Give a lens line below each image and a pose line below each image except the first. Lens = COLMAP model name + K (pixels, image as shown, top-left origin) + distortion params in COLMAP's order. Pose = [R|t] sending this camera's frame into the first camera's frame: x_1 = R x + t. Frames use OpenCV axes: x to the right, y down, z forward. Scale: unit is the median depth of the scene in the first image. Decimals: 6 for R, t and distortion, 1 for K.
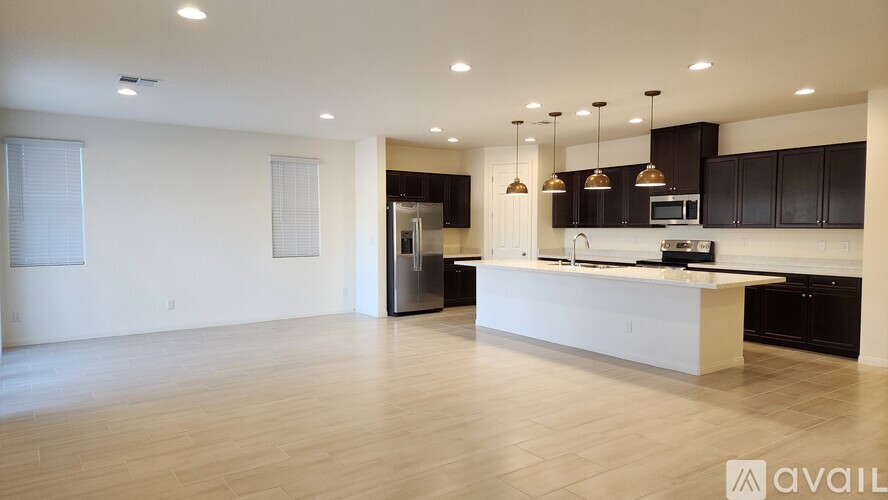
lens RADIAL K [[586.9, 0, 442.0], [0, 586.9, 253.6], [0, 0, 1]] dist [0.113031, -0.109469]
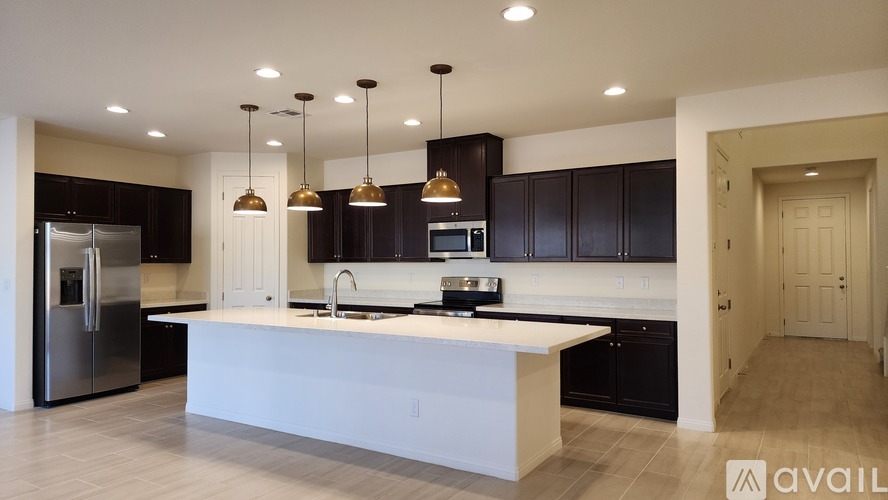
lens RADIAL K [[586.9, 0, 442.0], [0, 586.9, 253.6], [0, 0, 1]] dist [0.113031, -0.109469]
pose [[0.922507, 0.001919, 0.385977, 0.063875], [0.021453, 0.998187, -0.056235, -0.010403], [-0.385385, 0.060158, 0.920793, 0.276957]]
